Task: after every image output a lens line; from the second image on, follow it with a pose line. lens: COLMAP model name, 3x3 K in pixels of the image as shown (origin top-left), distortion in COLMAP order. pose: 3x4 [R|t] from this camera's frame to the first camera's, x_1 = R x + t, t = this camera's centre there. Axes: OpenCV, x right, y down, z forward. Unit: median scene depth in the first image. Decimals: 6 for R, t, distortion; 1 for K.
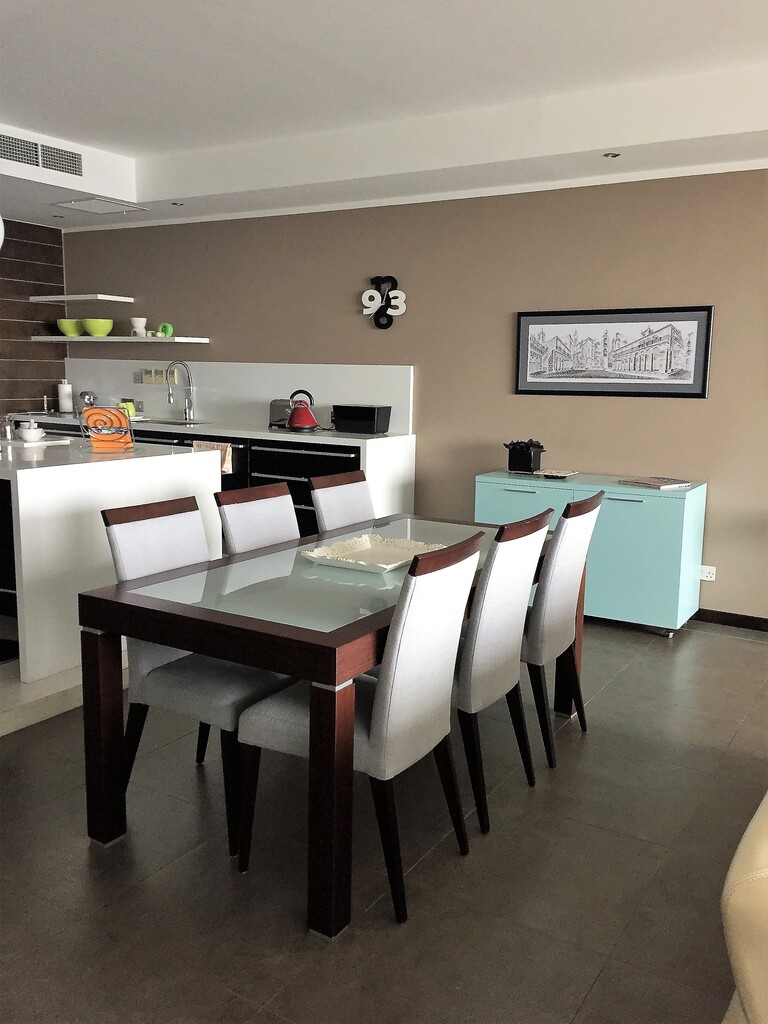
lens RADIAL K [[875.6, 0, 388.8], [0, 875.6, 511.6], [0, 0, 1]] dist [0.104735, -0.147249]
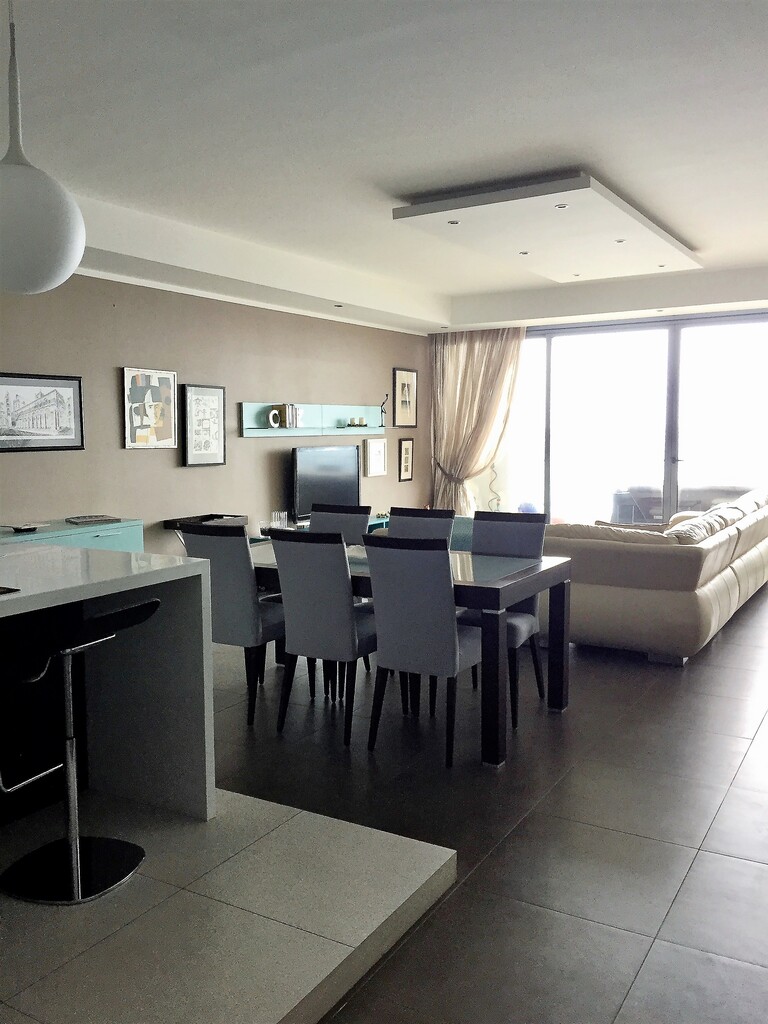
lens RADIAL K [[875.6, 0, 388.8], [0, 875.6, 511.6], [0, 0, 1]] dist [0.104735, -0.147249]
pose [[-0.015851, -0.115280, 0.993207, -1.332490], [0.163642, 0.979639, 0.116317, -0.172606], [-0.986392, 0.164374, 0.003337, 0.864578]]
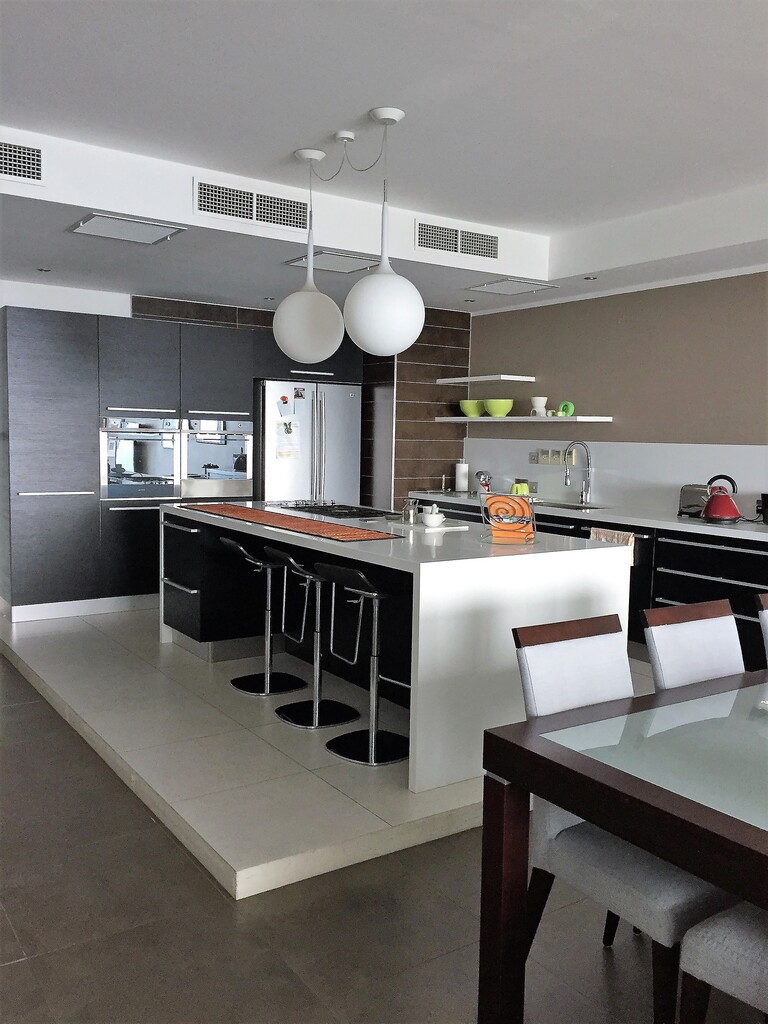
lens RADIAL K [[875.6, 0, 388.8], [0, 875.6, 511.6], [0, 0, 1]] dist [0.104735, -0.147249]
pose [[0.913010, 0.037357, -0.406223, -0.041285], [-0.069951, 0.995386, -0.065681, -0.021436], [0.401895, 0.088383, 0.911410, 0.074776]]
